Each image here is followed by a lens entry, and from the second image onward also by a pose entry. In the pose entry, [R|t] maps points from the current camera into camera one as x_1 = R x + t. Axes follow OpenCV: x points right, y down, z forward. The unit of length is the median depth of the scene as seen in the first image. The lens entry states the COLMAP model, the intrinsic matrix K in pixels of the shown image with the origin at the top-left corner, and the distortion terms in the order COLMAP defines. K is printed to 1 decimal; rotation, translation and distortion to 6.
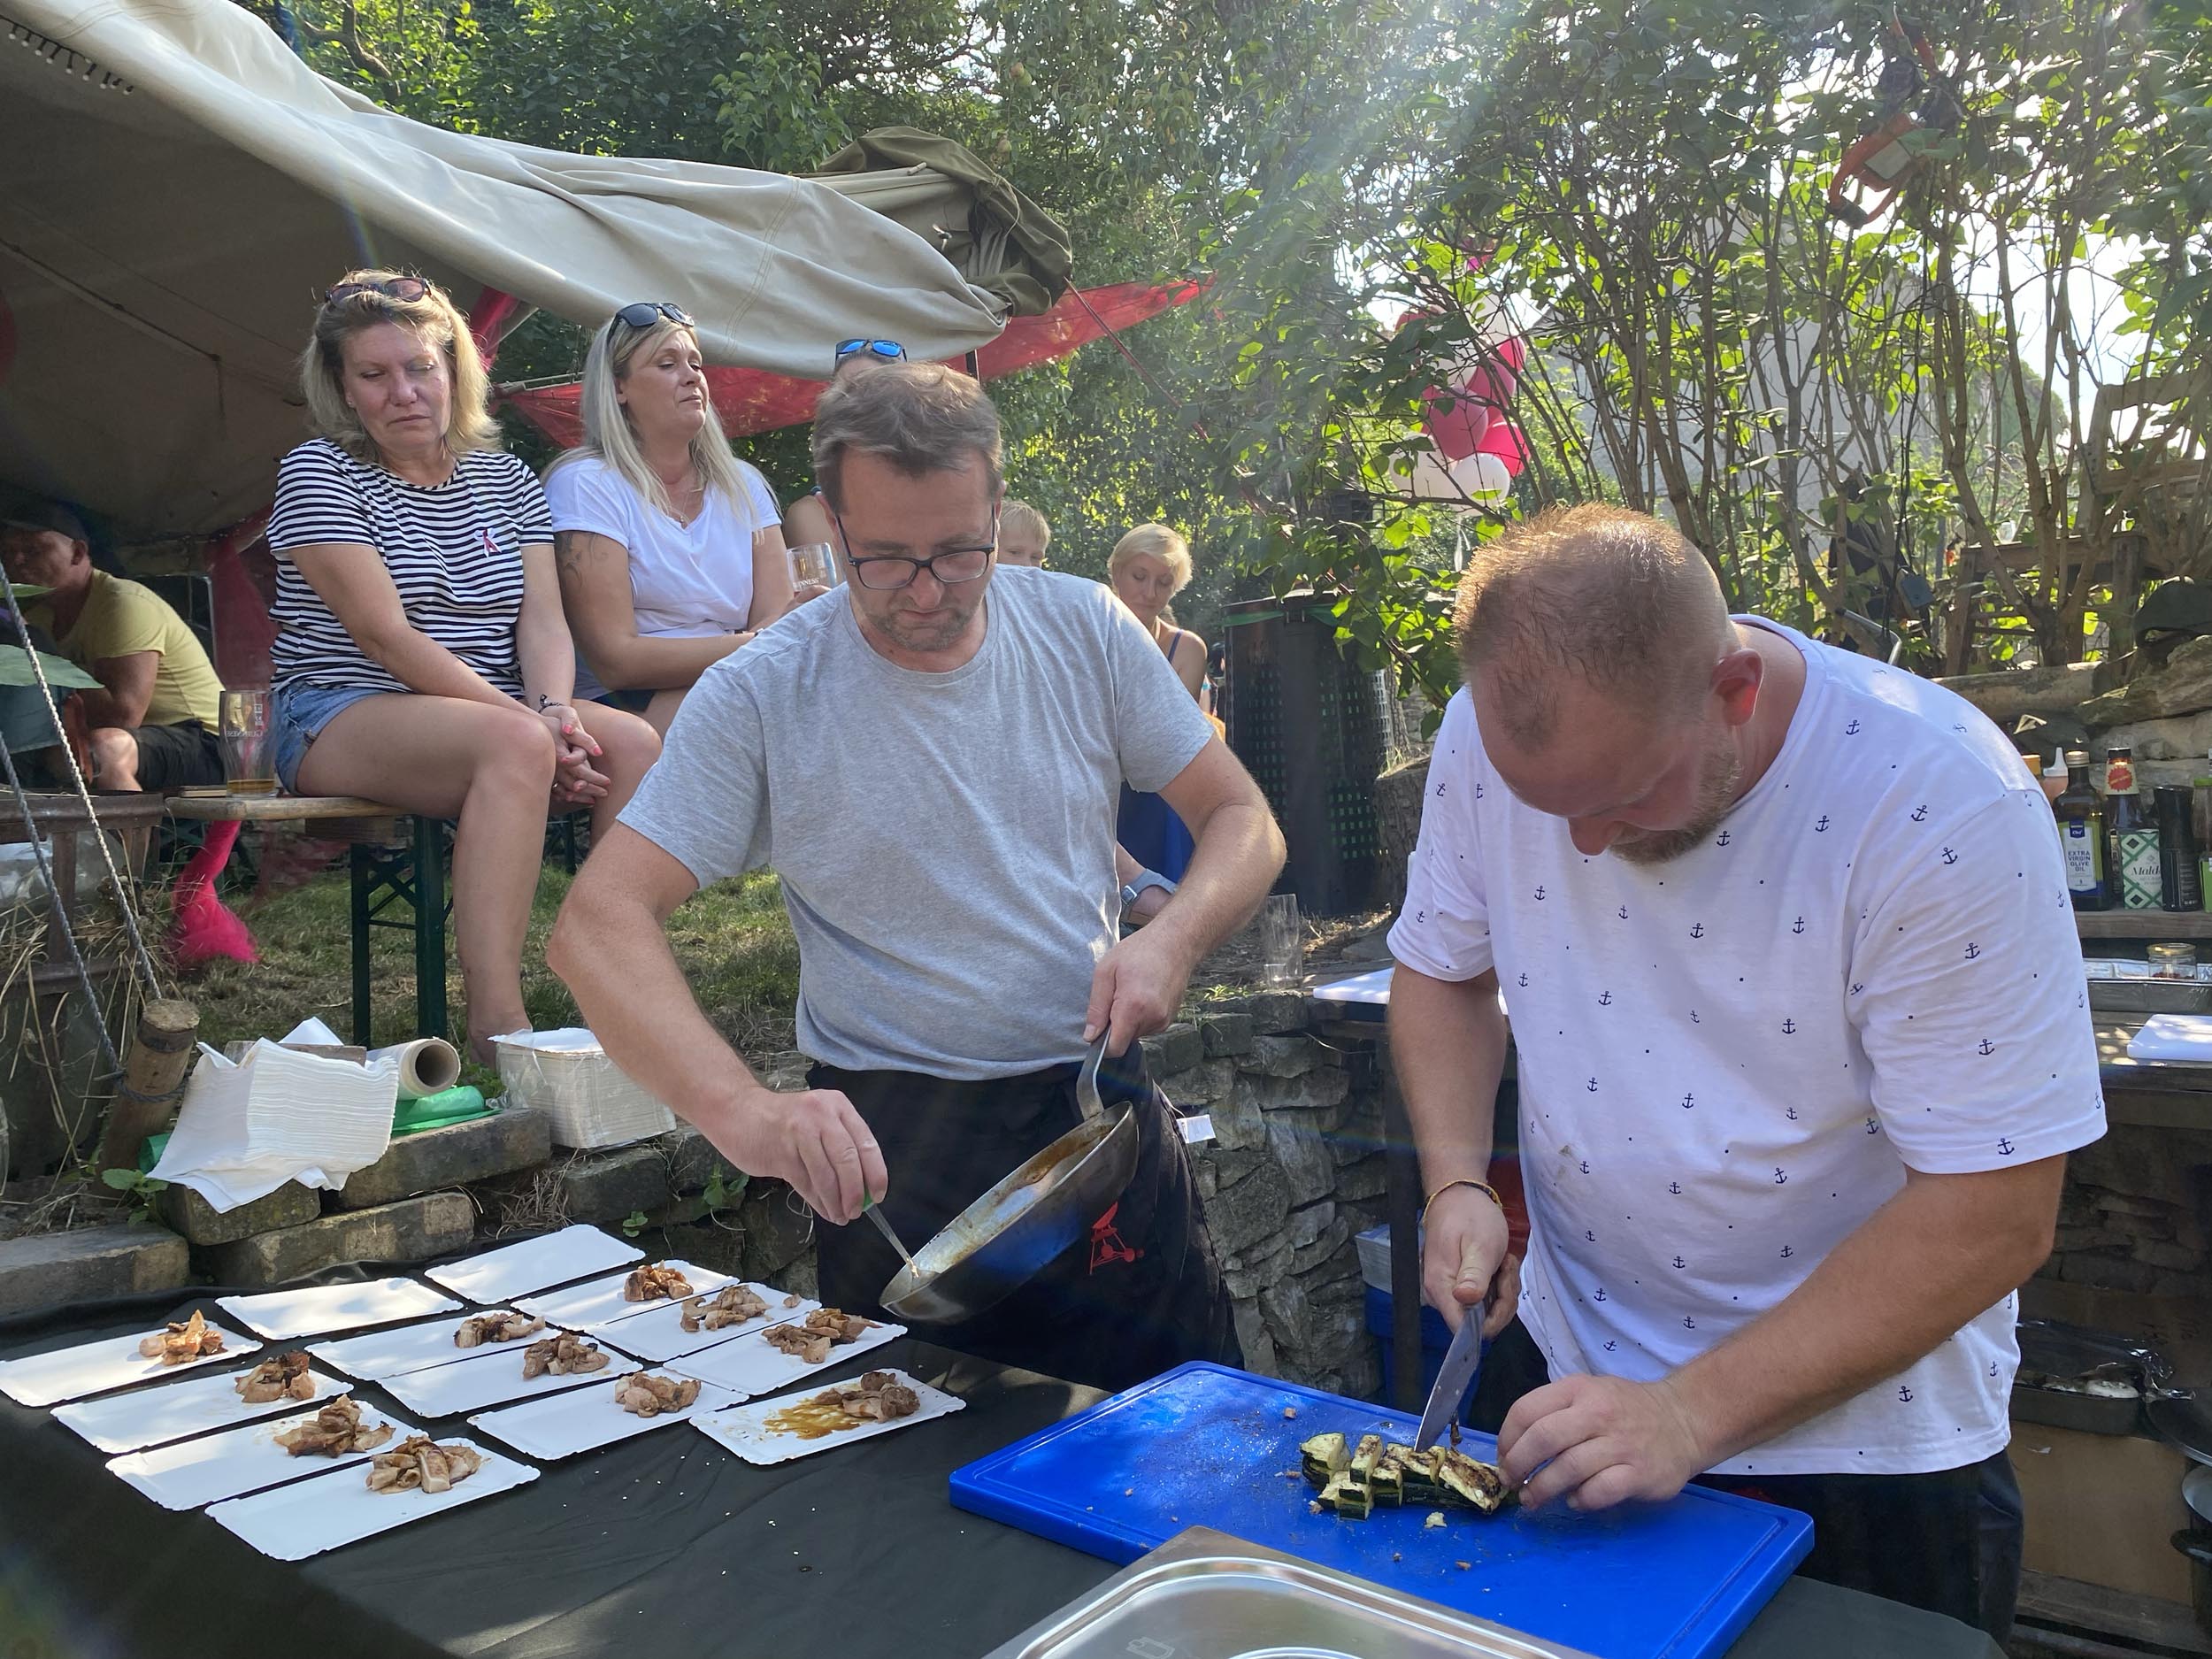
lens RADIAL K [[1672.7, 0, 1108.3], [0, 1672.7, 818.0], [0, 0, 1]] dist [0.024337, -0.031213]
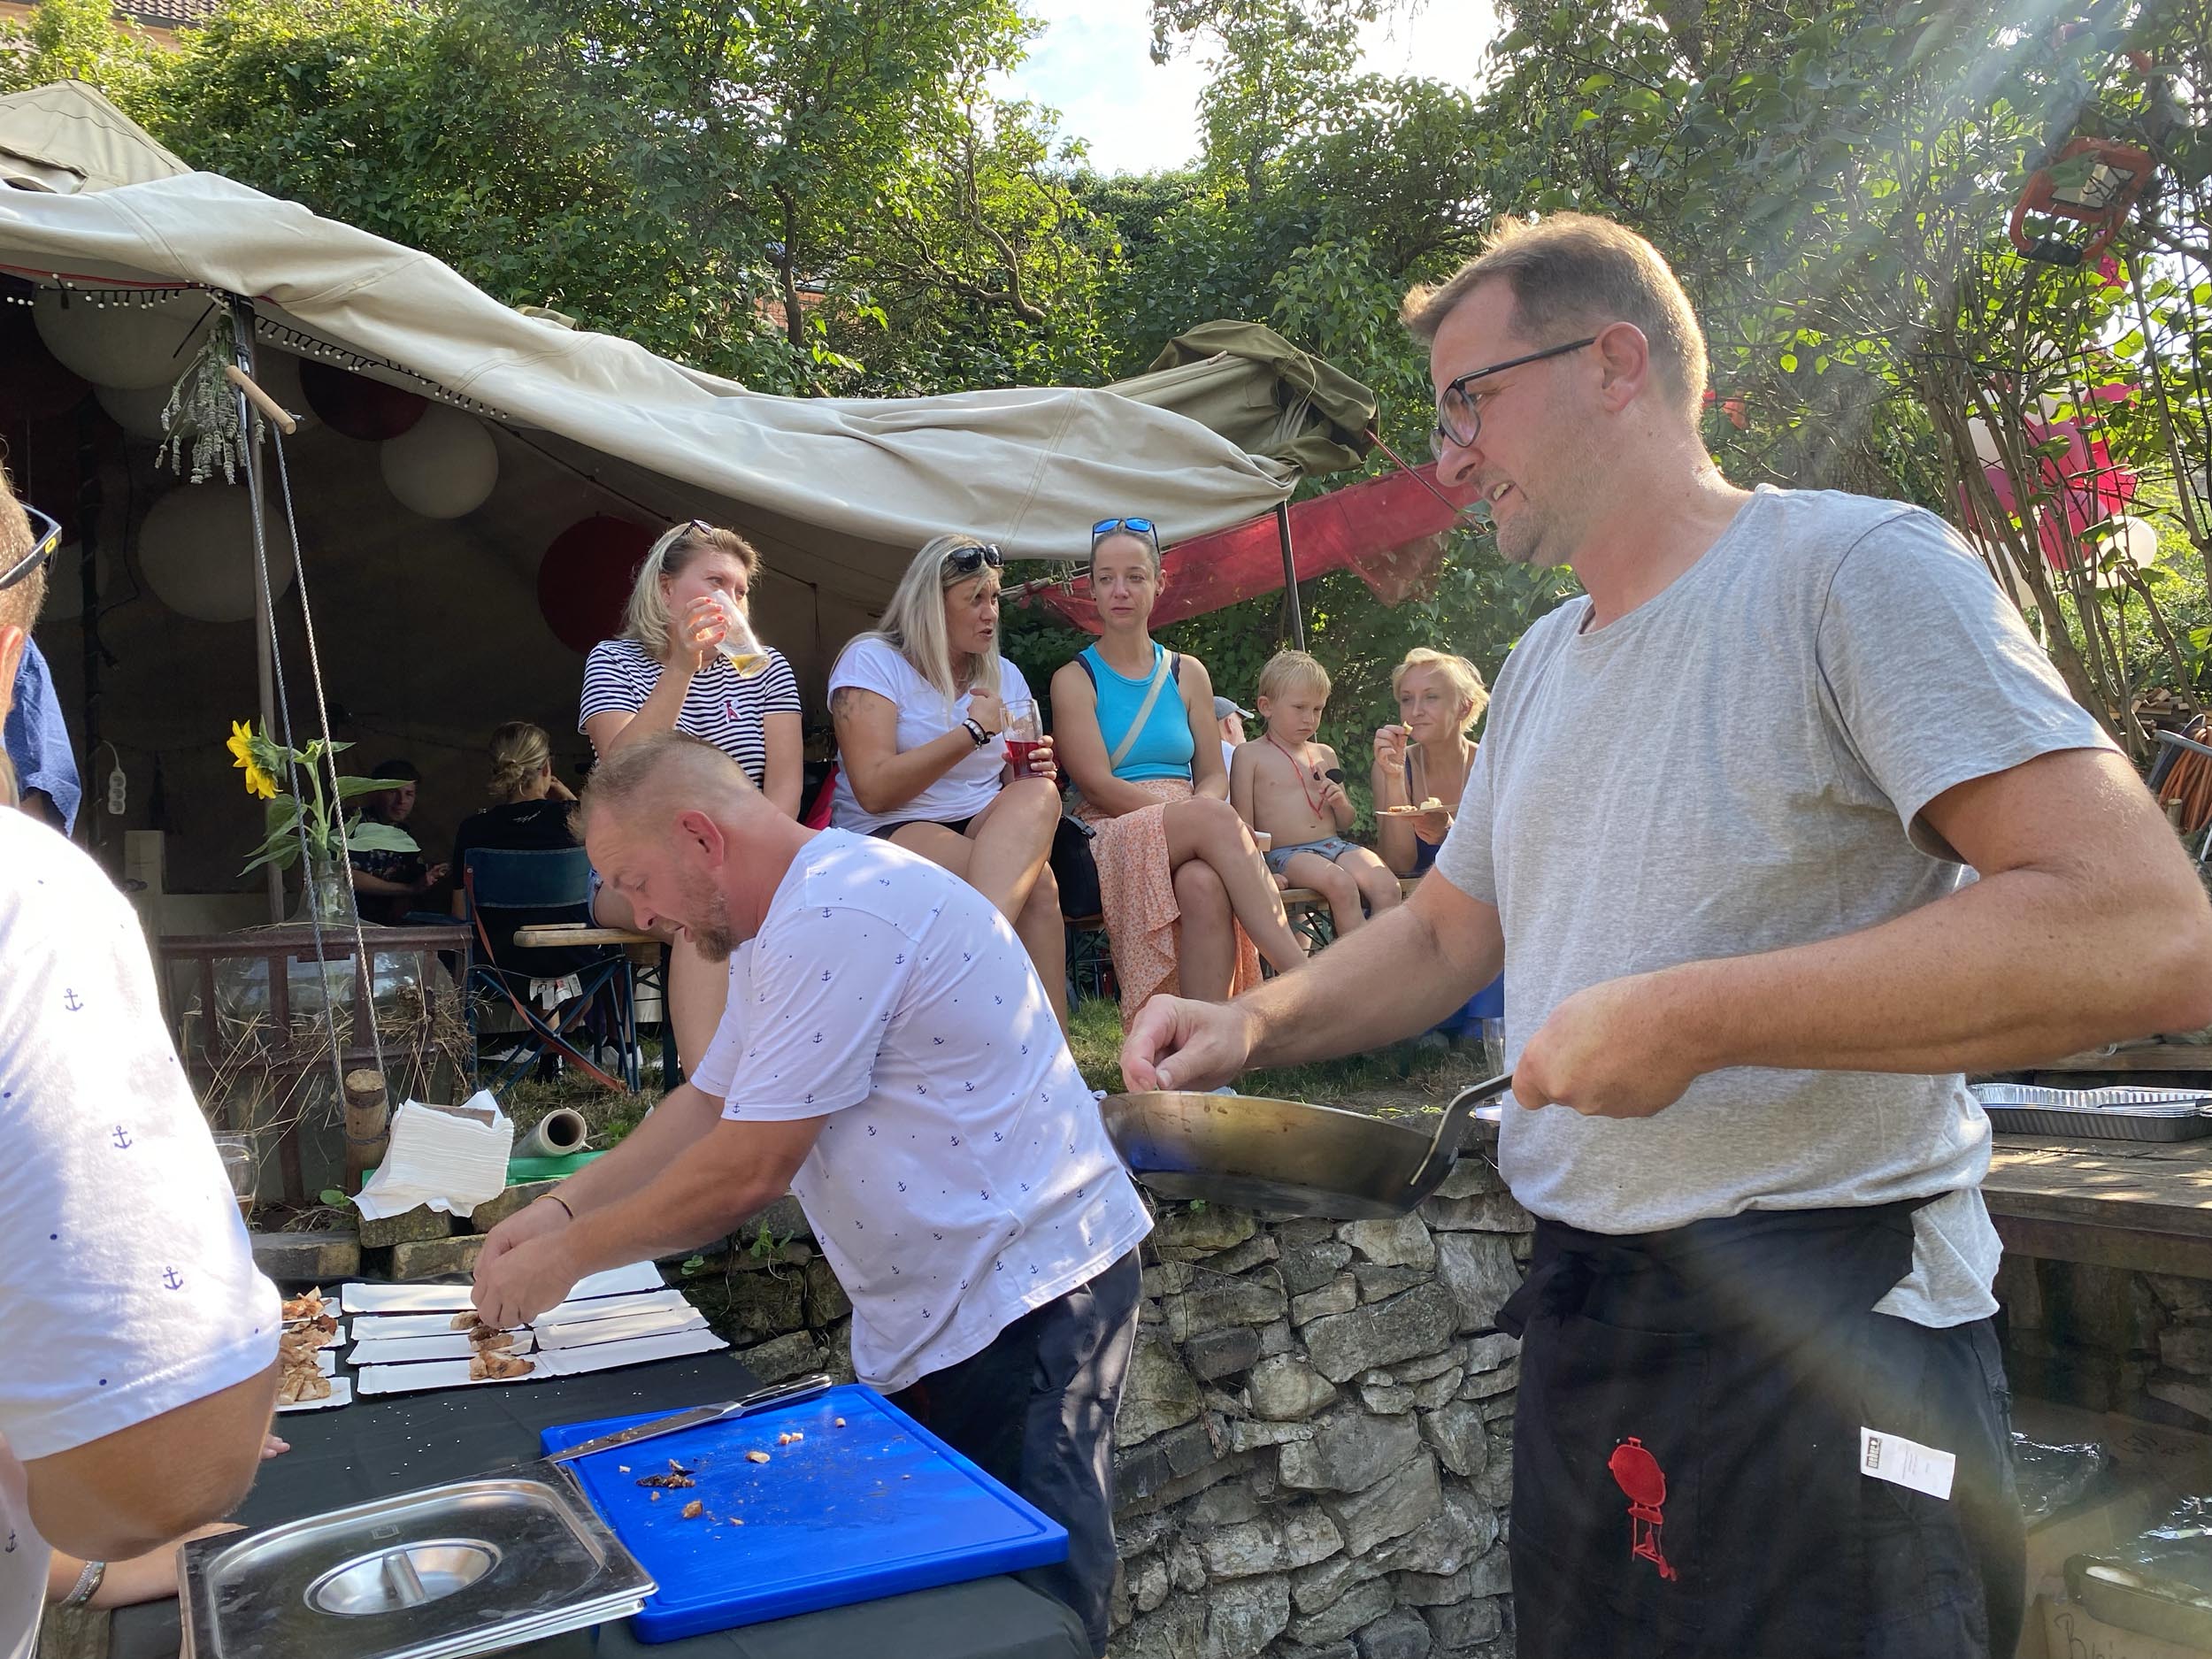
lens RADIAL K [[1672.7, 0, 1112.1], [0, 1672.7, 845.0], [0, 0, 1]] dist [0.024337, -0.031213]
pose [[0.902594, -0.037577, -0.428850, 0.356491], [0.007188, 0.997360, -0.072262, 0.015202], [0.430433, 0.062140, 0.900481, -0.003889]]
